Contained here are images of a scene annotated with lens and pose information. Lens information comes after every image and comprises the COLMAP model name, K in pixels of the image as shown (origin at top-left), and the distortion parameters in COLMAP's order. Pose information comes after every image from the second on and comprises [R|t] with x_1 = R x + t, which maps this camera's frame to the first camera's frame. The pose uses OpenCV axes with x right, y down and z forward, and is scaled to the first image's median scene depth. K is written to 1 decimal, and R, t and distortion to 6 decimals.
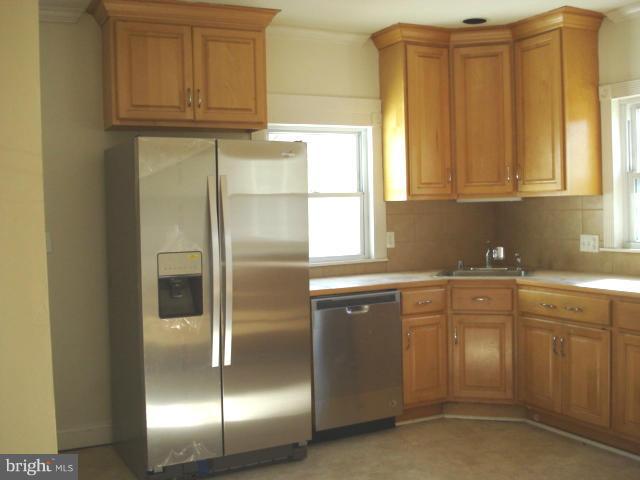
lens RADIAL K [[731.5, 0, 320.0], [0, 731.5, 240.0], [0, 0, 1]] dist [-0.143193, -0.008044]
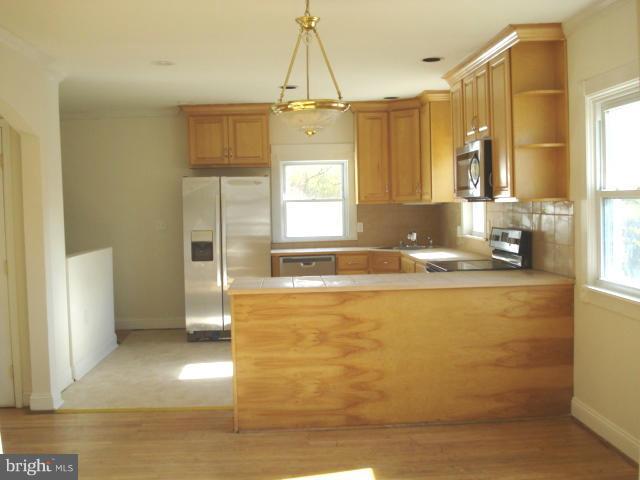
lens RADIAL K [[731.5, 0, 320.0], [0, 731.5, 240.0], [0, 0, 1]] dist [-0.143193, -0.008044]
pose [[0.916439, 0.026972, -0.399264, 0.798004], [-0.019144, 0.999539, 0.023581, -0.010461], [0.399716, -0.013967, 0.916533, -0.668807]]
